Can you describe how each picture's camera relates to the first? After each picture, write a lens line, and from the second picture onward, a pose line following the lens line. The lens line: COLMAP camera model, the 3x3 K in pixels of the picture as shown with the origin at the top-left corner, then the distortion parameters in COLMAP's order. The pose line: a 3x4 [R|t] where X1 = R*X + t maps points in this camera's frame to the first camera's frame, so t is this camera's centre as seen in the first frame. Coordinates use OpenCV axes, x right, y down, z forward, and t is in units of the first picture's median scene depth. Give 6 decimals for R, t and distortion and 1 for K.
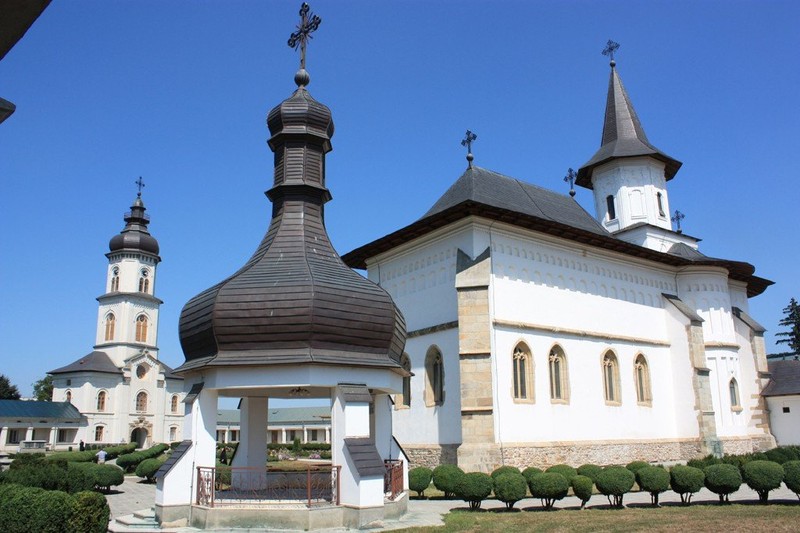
lens RADIAL K [[663.5, 0, 400.0], [0, 663.5, 266.5], [0, 0, 1]] dist [-0.169345, 0.149365]
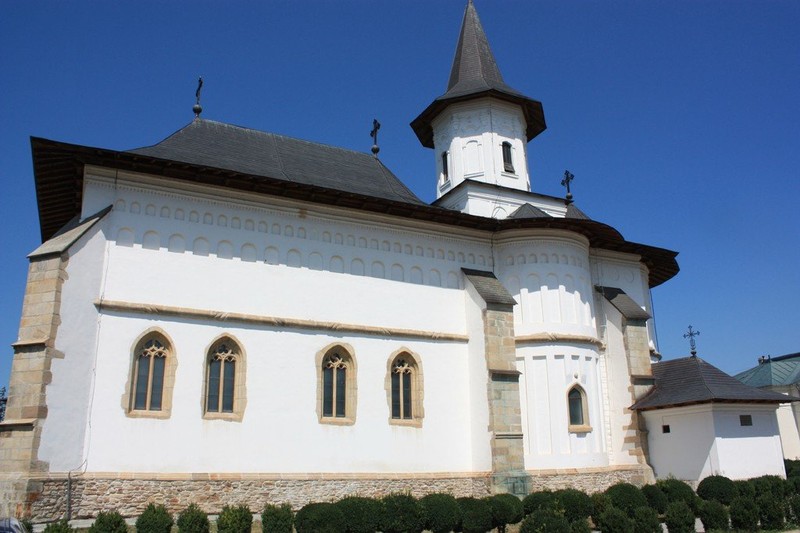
lens RADIAL K [[663.5, 0, 400.0], [0, 663.5, 266.5], [0, 0, 1]] dist [-0.169345, 0.149365]
pose [[0.987709, -0.052287, -0.147302, 0.446079], [0.046179, 0.997937, -0.044590, 0.069109], [0.149329, 0.037240, 0.988086, 0.264918]]
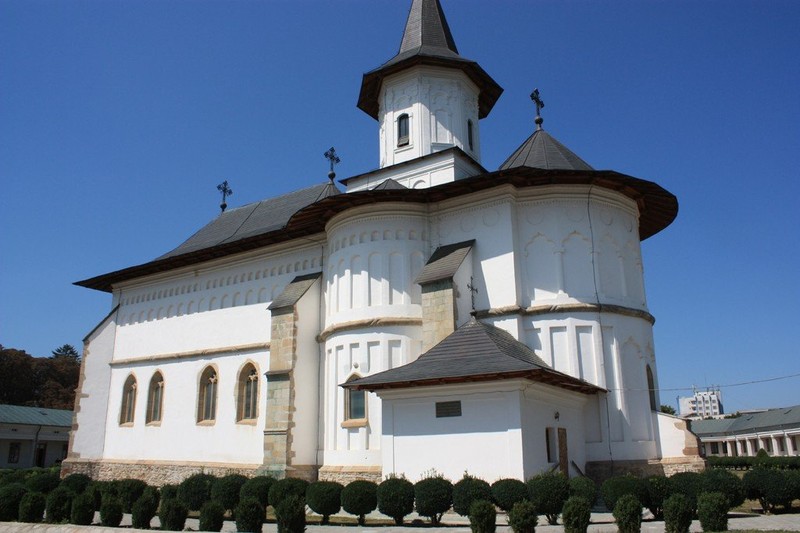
lens RADIAL K [[663.5, 0, 400.0], [0, 663.5, 266.5], [0, 0, 1]] dist [-0.169345, 0.149365]
pose [[0.361514, -0.256289, -0.896451, 1.164860], [0.237156, 0.955132, -0.177427, 0.199460], [0.901701, -0.148456, 0.406073, 0.791973]]
